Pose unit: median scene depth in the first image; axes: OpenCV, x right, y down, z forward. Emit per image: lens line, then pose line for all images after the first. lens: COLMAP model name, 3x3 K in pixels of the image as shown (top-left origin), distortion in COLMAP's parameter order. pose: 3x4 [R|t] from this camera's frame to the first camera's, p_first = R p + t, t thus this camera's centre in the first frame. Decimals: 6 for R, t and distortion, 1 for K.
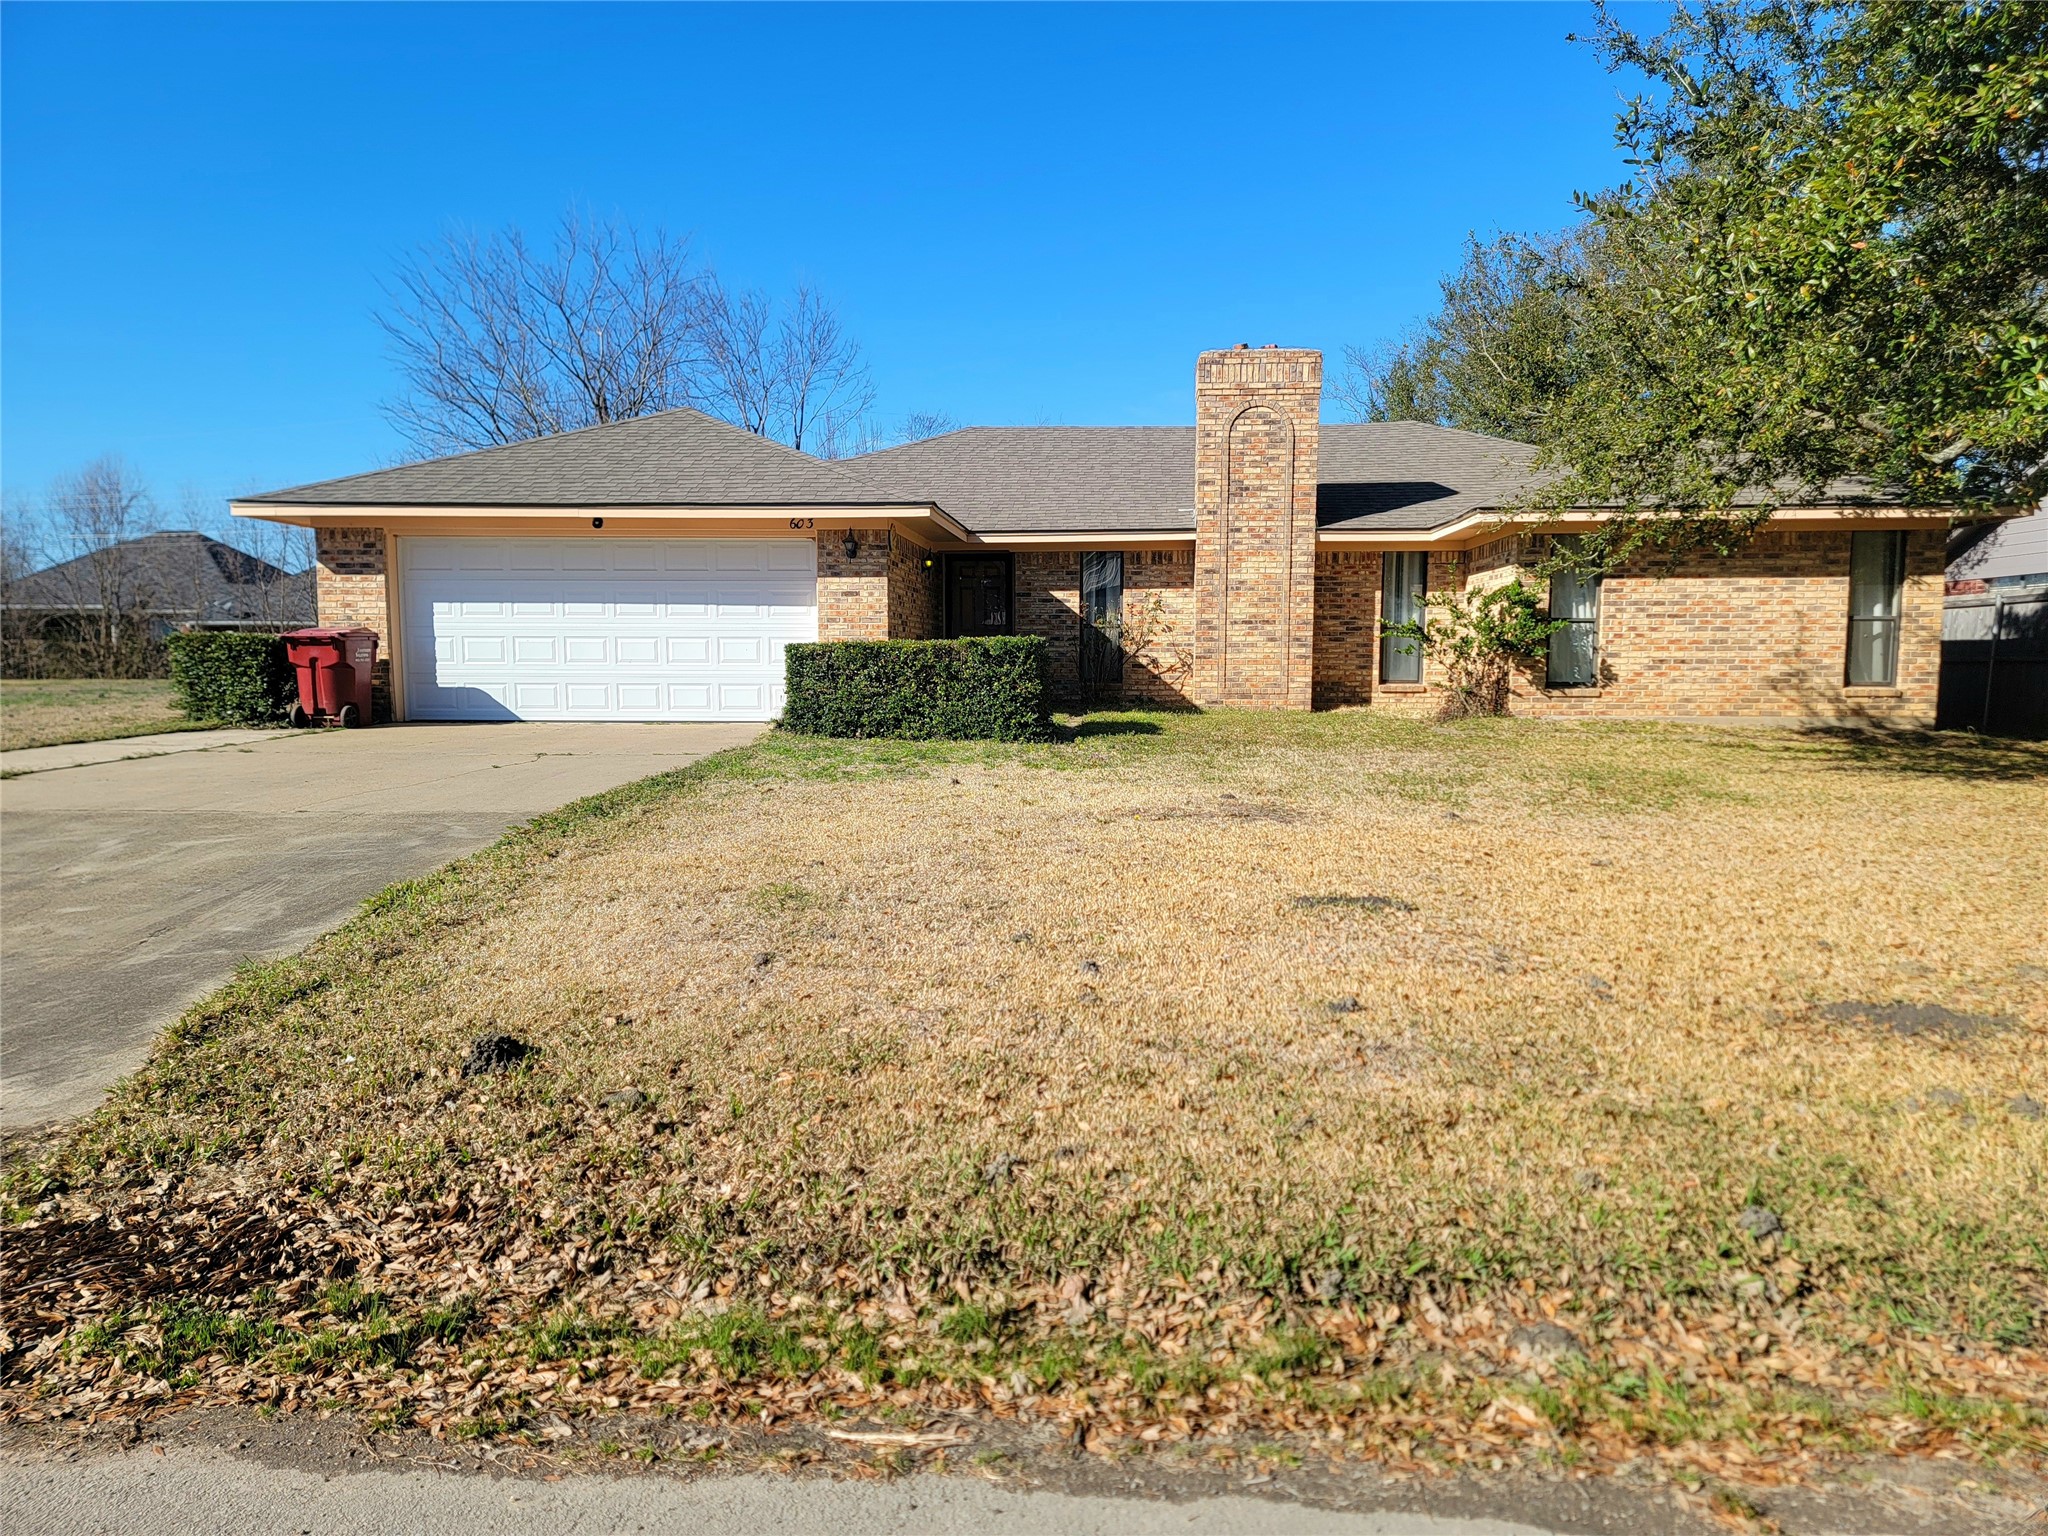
lens RADIAL K [[1394.6, 0, 1026.6], [0, 1394.6, 781.7], [0, 0, 1]] dist [0.086250, -0.061125]
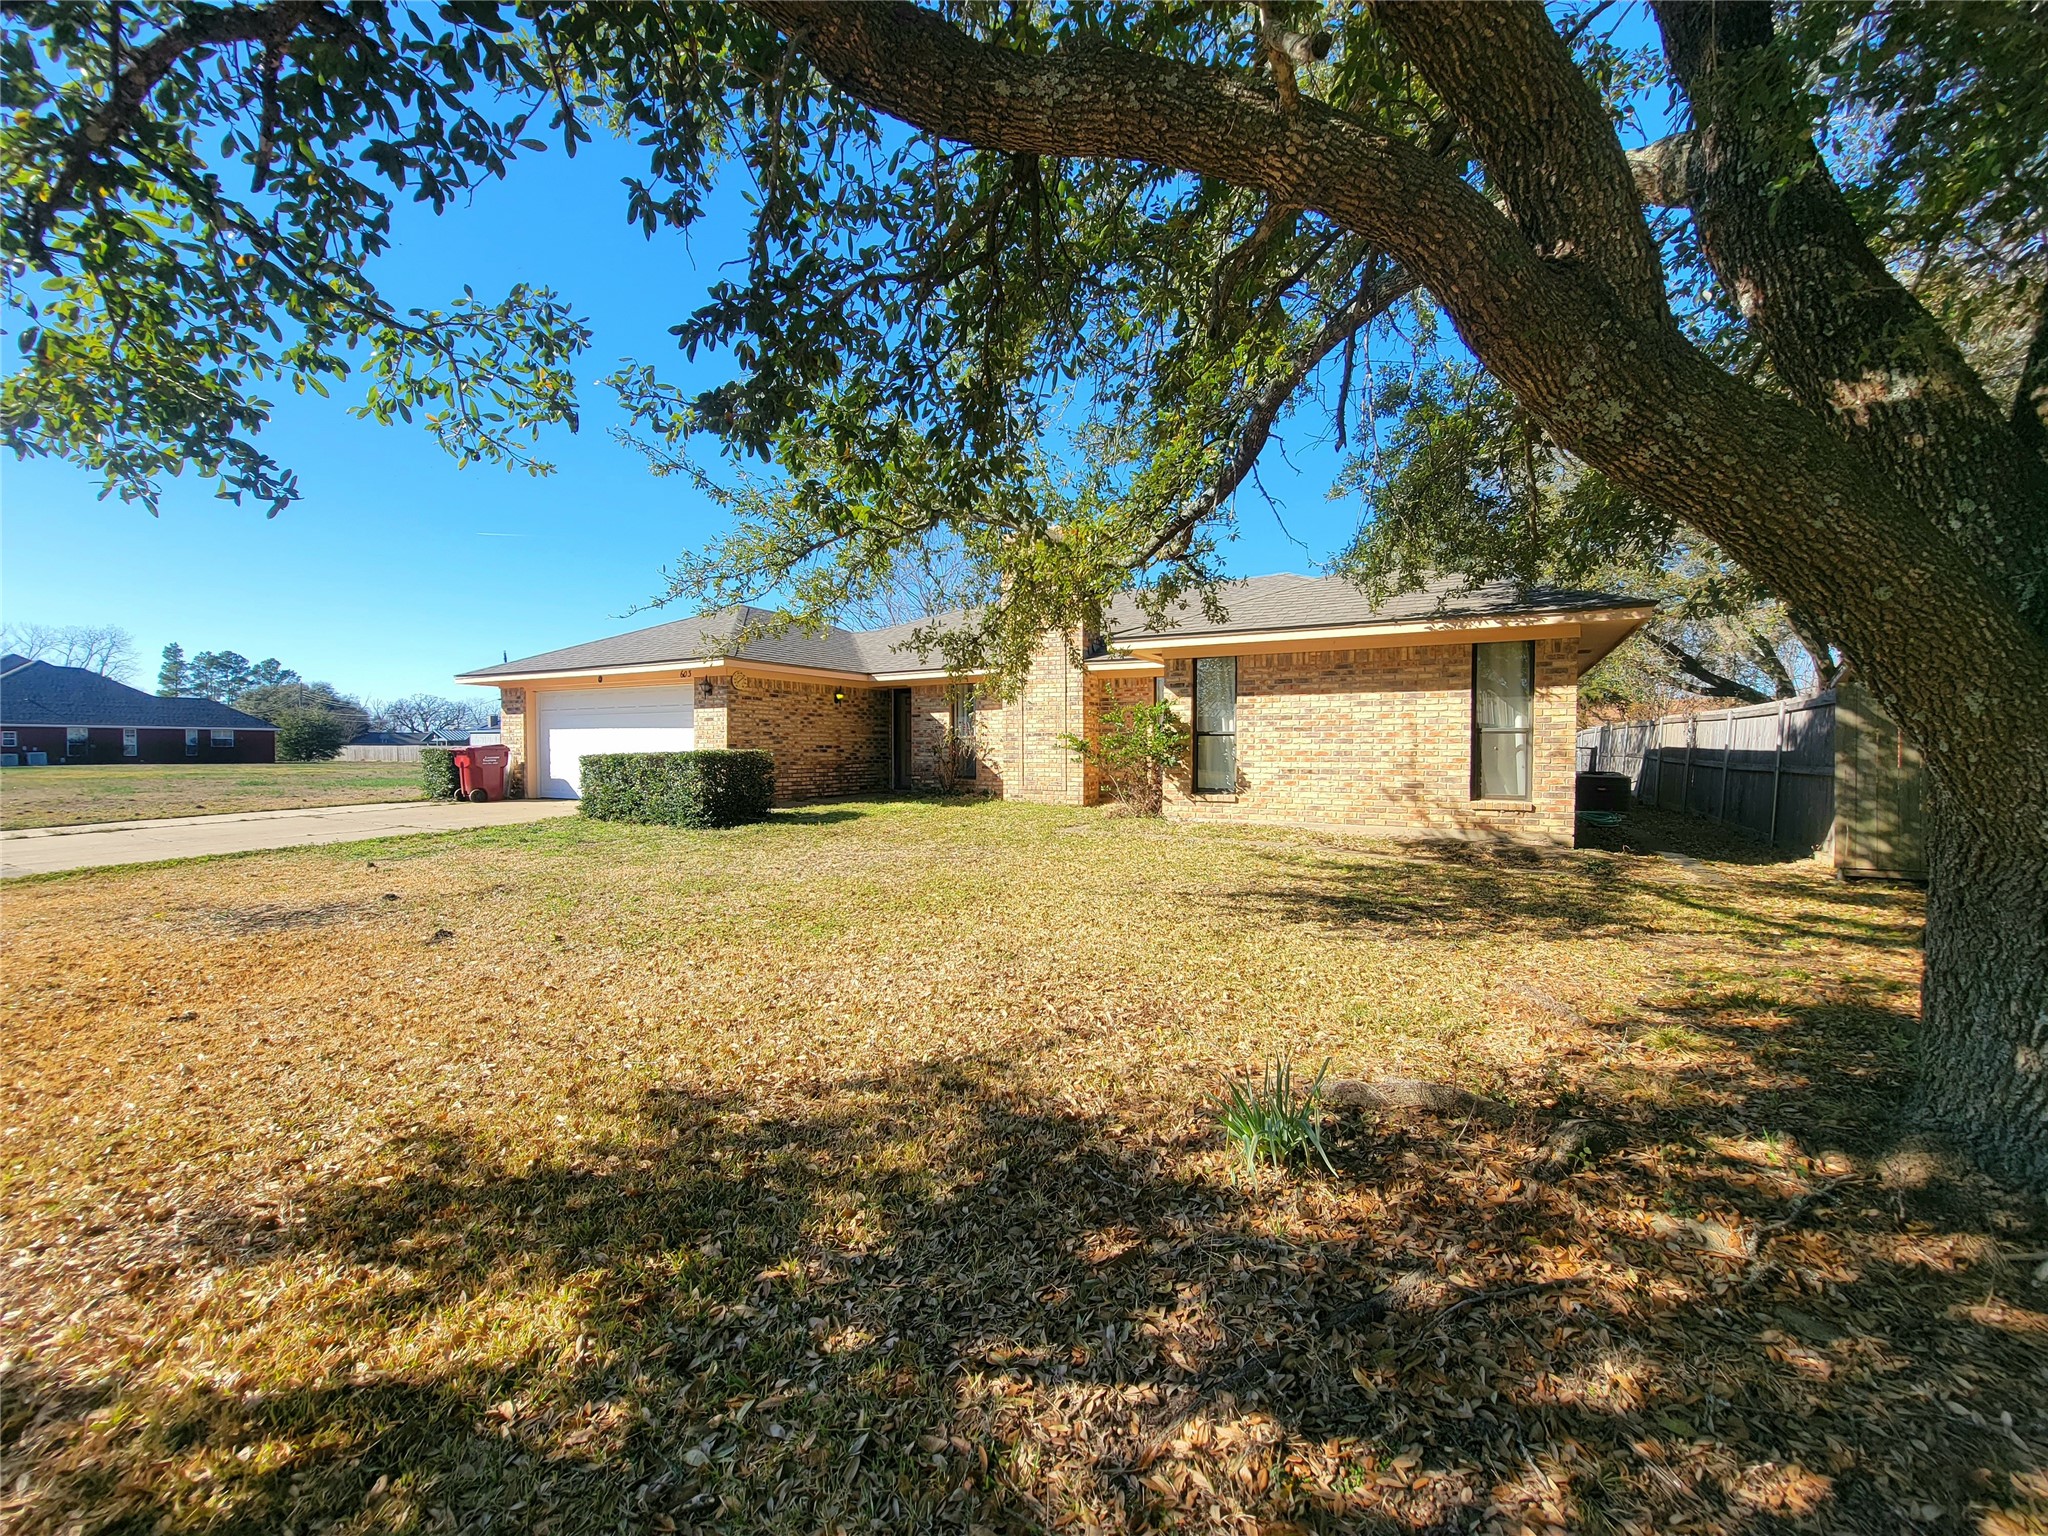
lens RADIAL K [[835.2, 0, 1024.0], [0, 835.2, 768.0], [0, 0, 1]] dist [-0.001900, -0.000151]
pose [[0.905796, 0.008264, -0.423634, 0.535645], [-0.036330, 0.997643, -0.058218, -0.043250], [0.422154, 0.068124, 0.903961, 0.341863]]
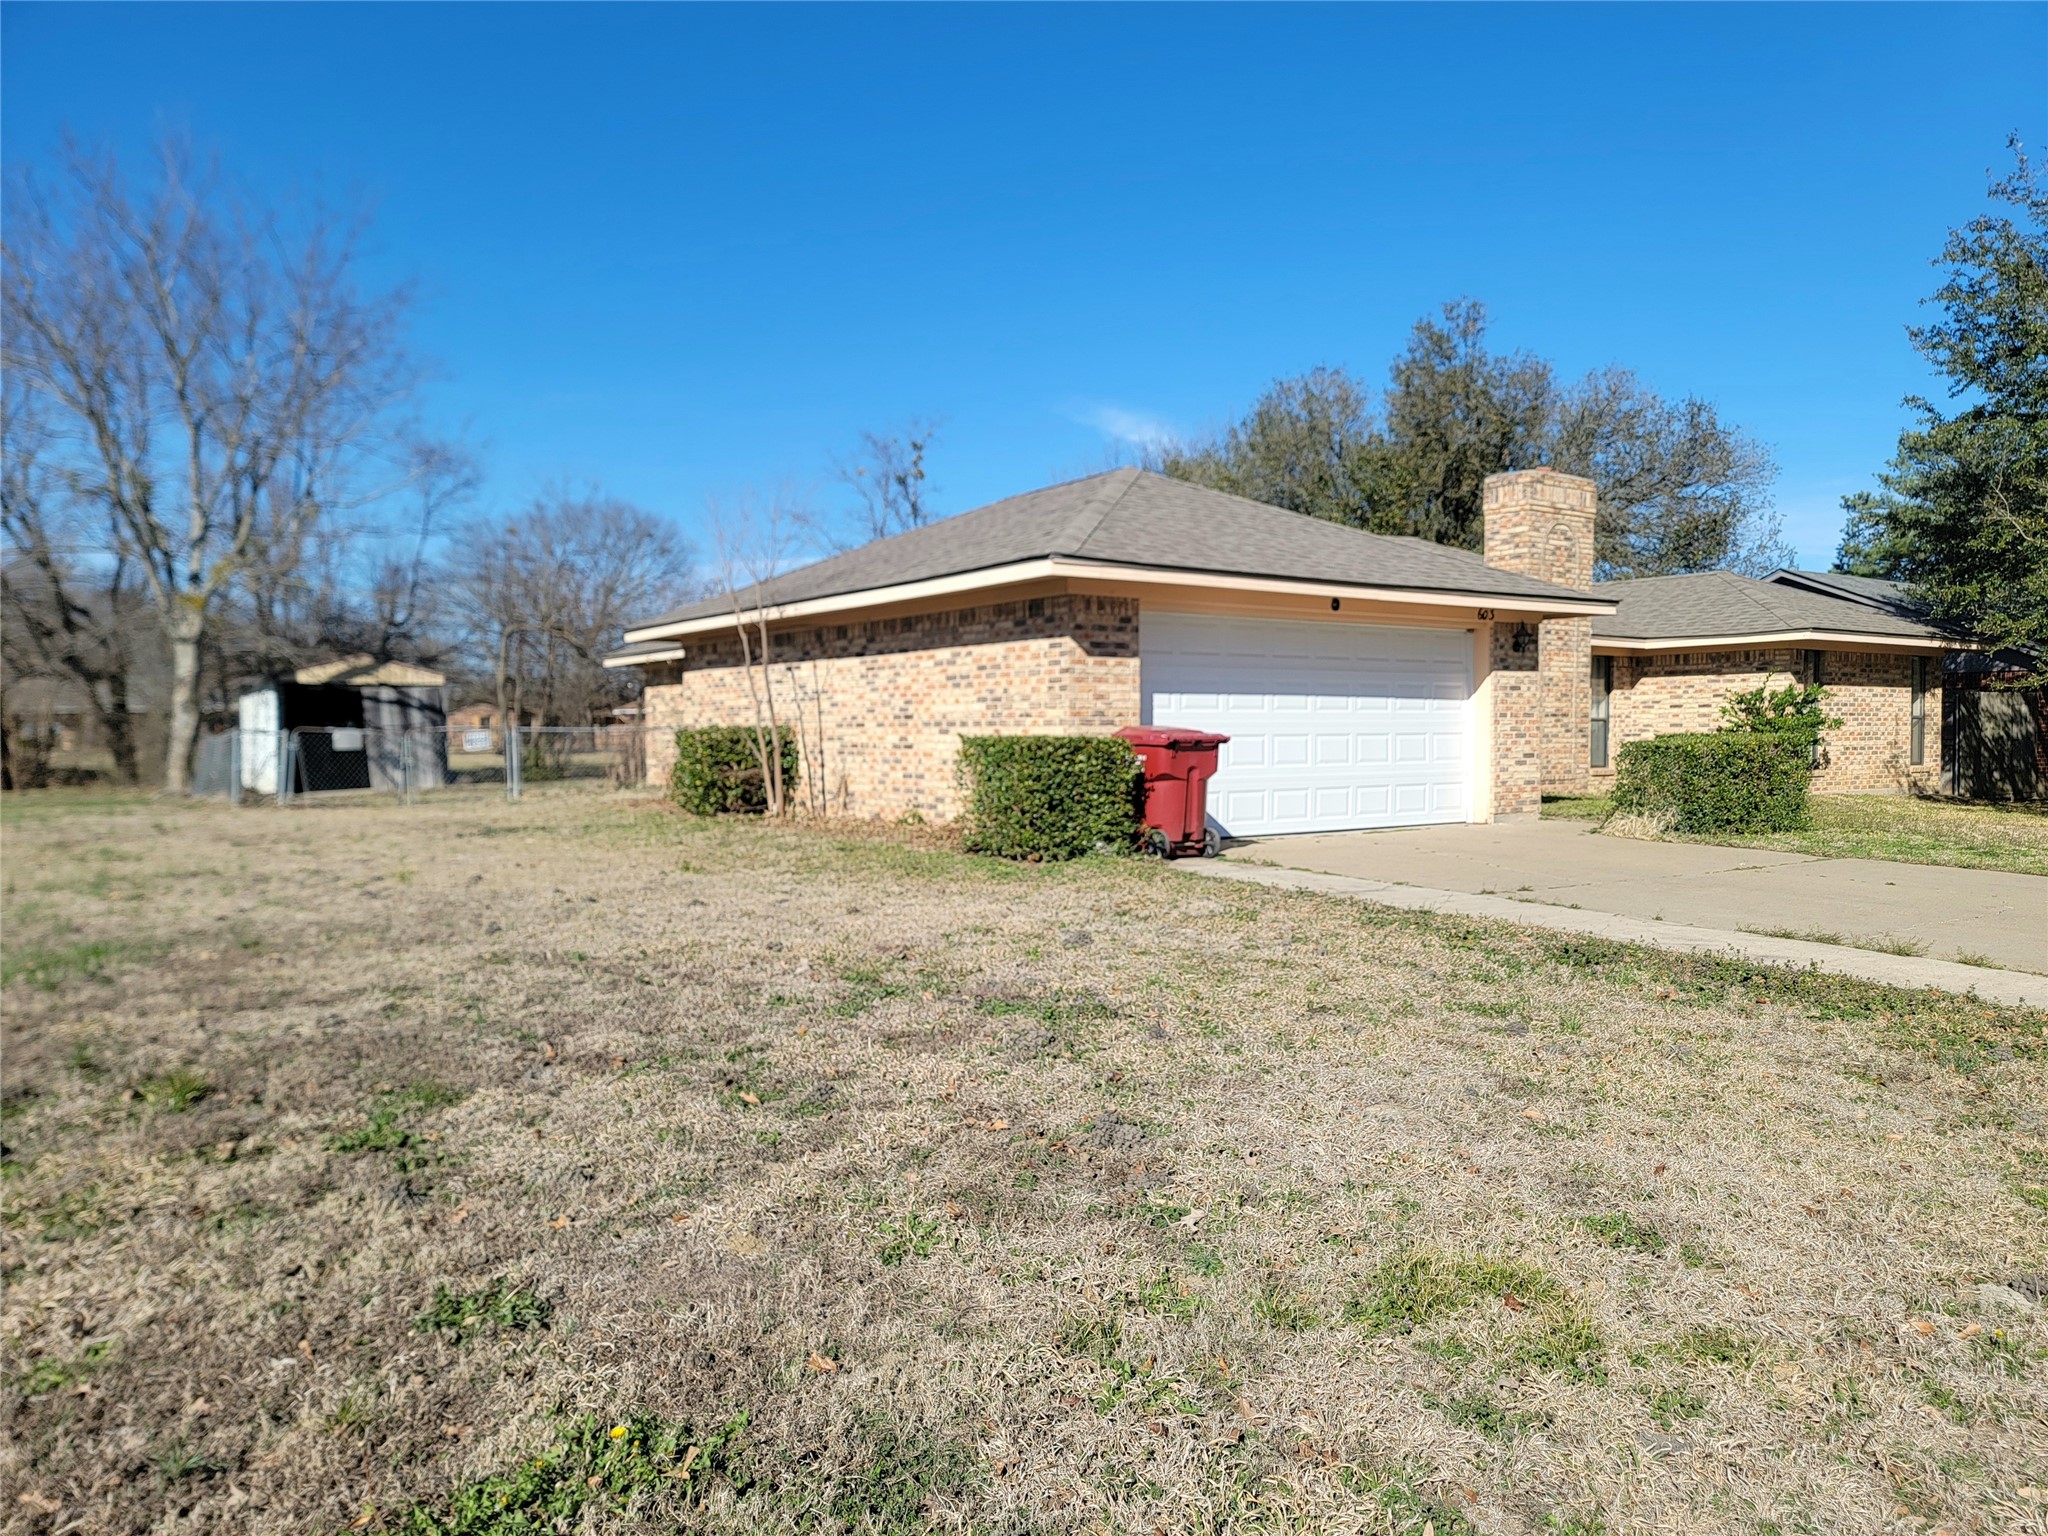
lens RADIAL K [[1394.6, 0, 1026.6], [0, 1394.6, 781.7], [0, 0, 1]] dist [0.086250, -0.061125]
pose [[0.778356, -0.026924, 0.627246, -0.981509], [0.057330, 0.997954, -0.028305, -0.060425], [-0.625200, 0.057991, 0.778307, 0.447598]]
